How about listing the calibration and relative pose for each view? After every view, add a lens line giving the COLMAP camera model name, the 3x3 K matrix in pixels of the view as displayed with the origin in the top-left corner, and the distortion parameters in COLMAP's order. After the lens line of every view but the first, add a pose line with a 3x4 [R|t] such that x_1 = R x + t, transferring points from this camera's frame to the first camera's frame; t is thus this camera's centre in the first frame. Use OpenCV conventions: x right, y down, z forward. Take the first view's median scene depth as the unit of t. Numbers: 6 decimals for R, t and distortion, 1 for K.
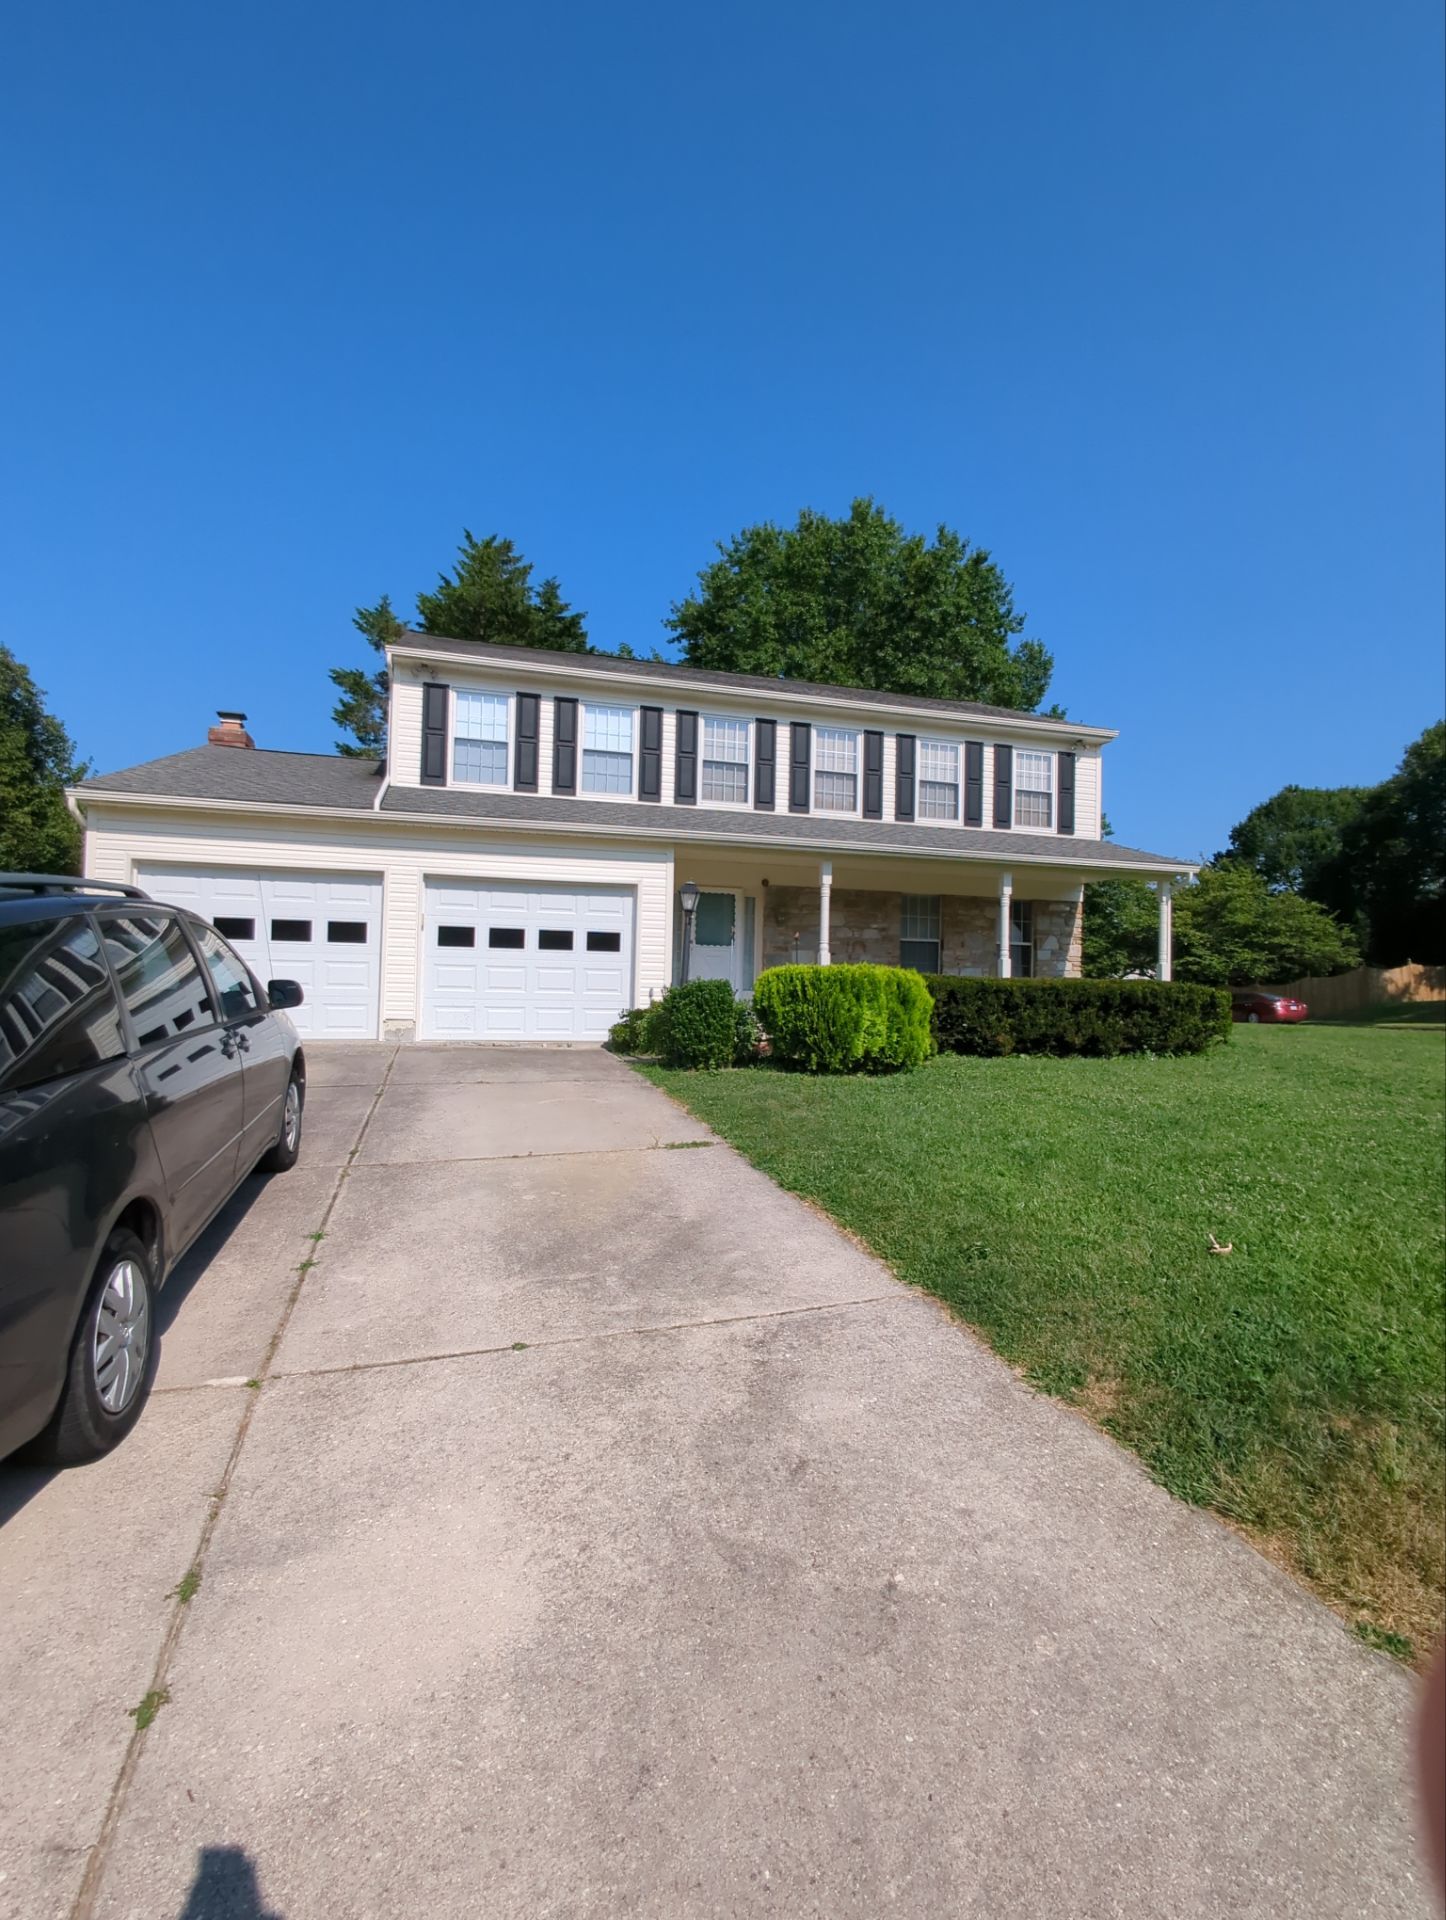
lens RADIAL K [[892.5, 0, 731.9], [0, 892.5, 954.0], [0, 0, 1]] dist [-0.020210, -0.001561]
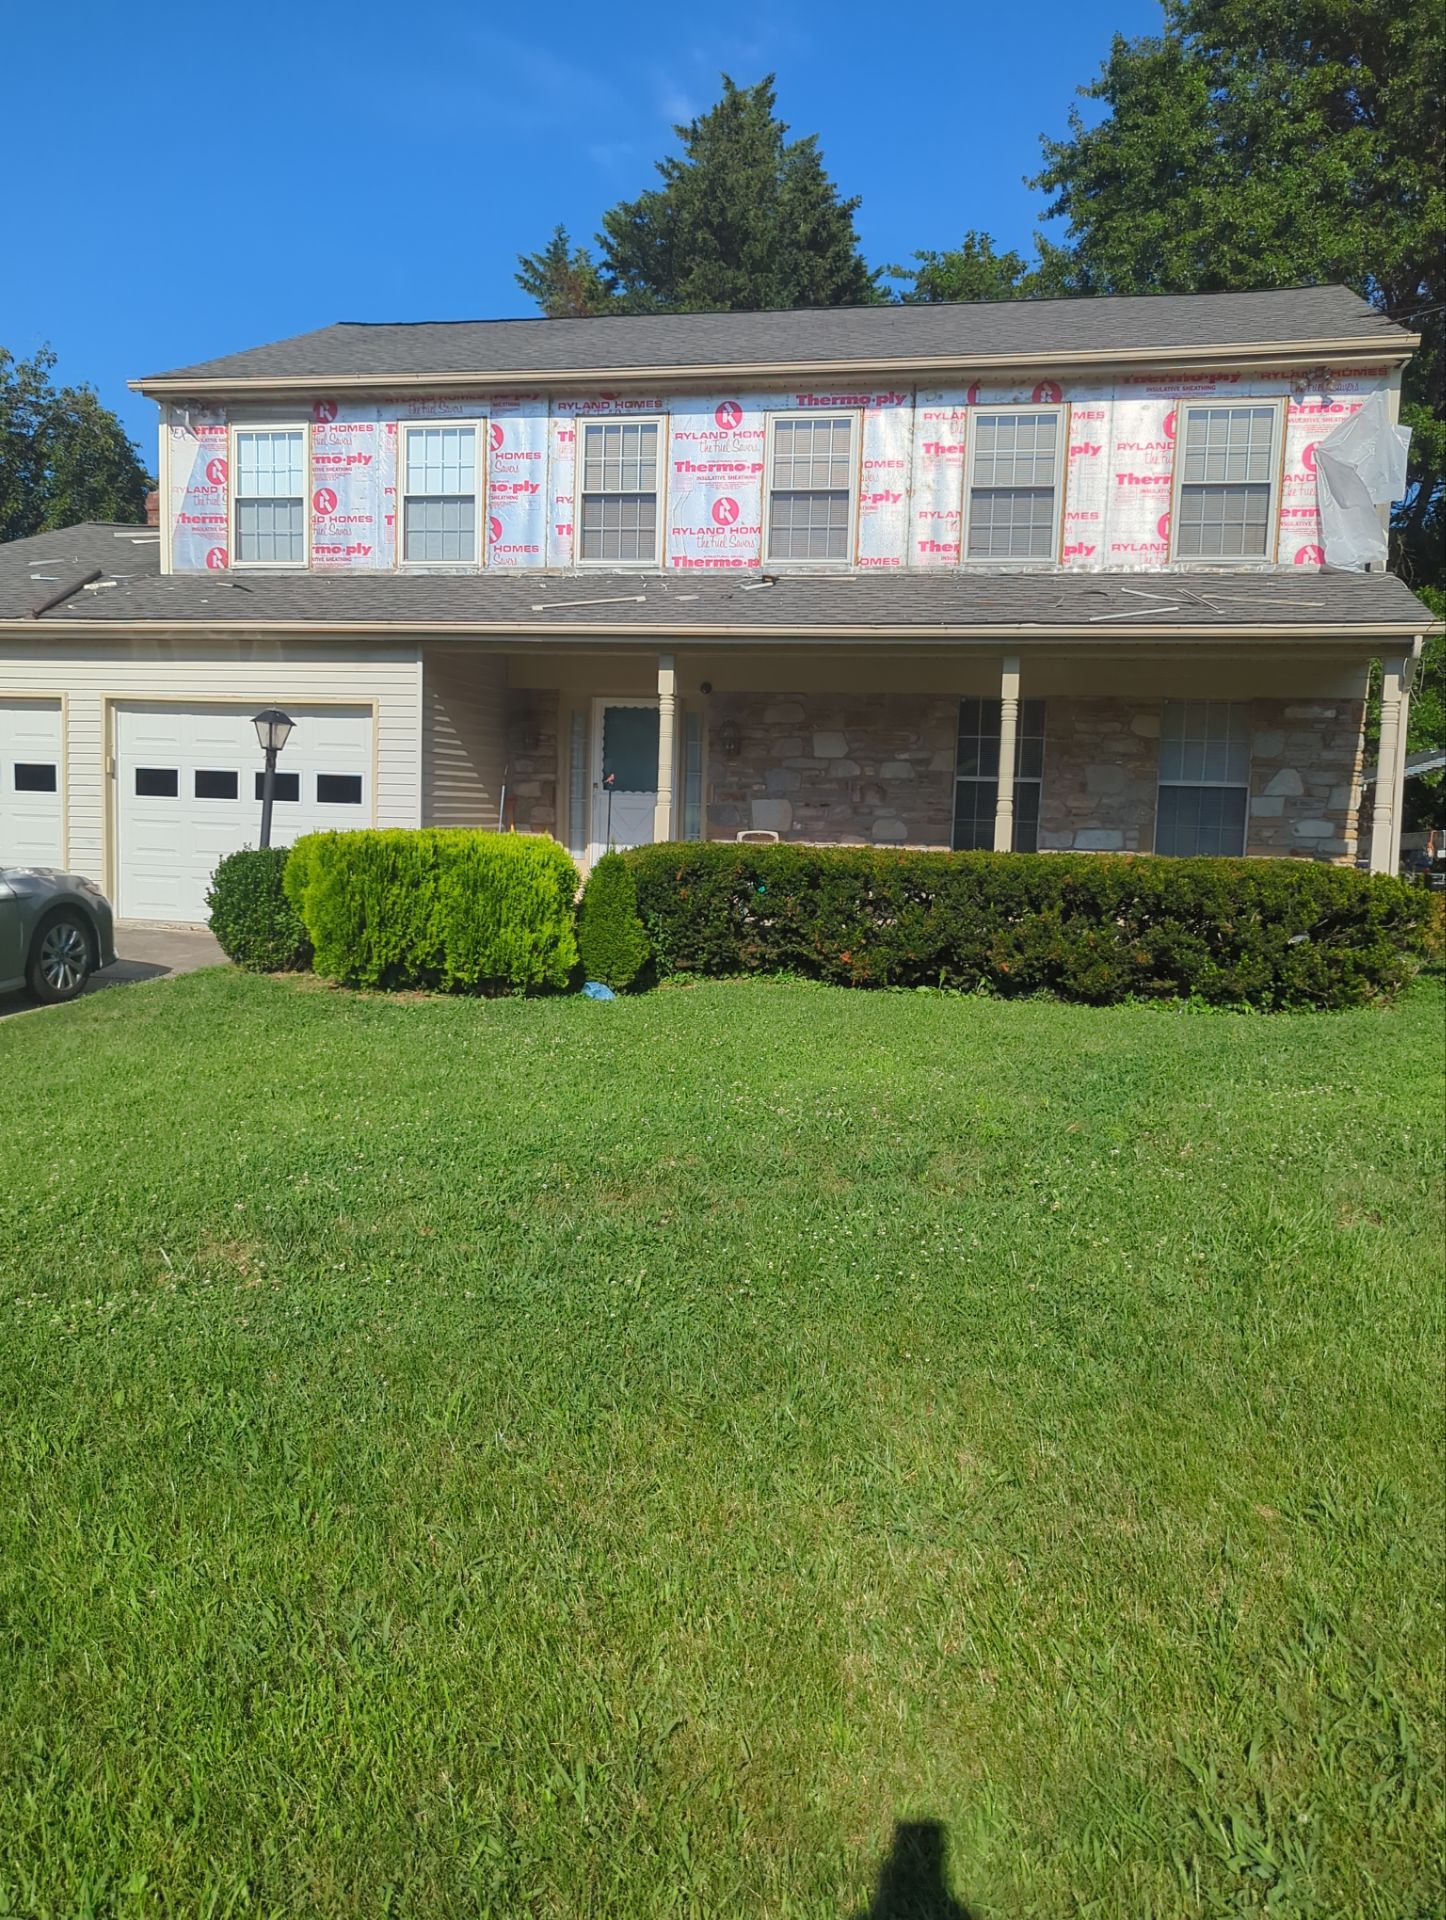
lens RADIAL K [[1589.5, 0, 728.0], [0, 1589.5, 964.2], [0, 0, 1]] dist [0.046539, -0.038945]
pose [[0.872263, 0.052308, -0.486232, 0.568747], [-0.001139, 0.994478, 0.104942, -0.005540], [0.489036, -0.090983, 0.867506, 0.045187]]
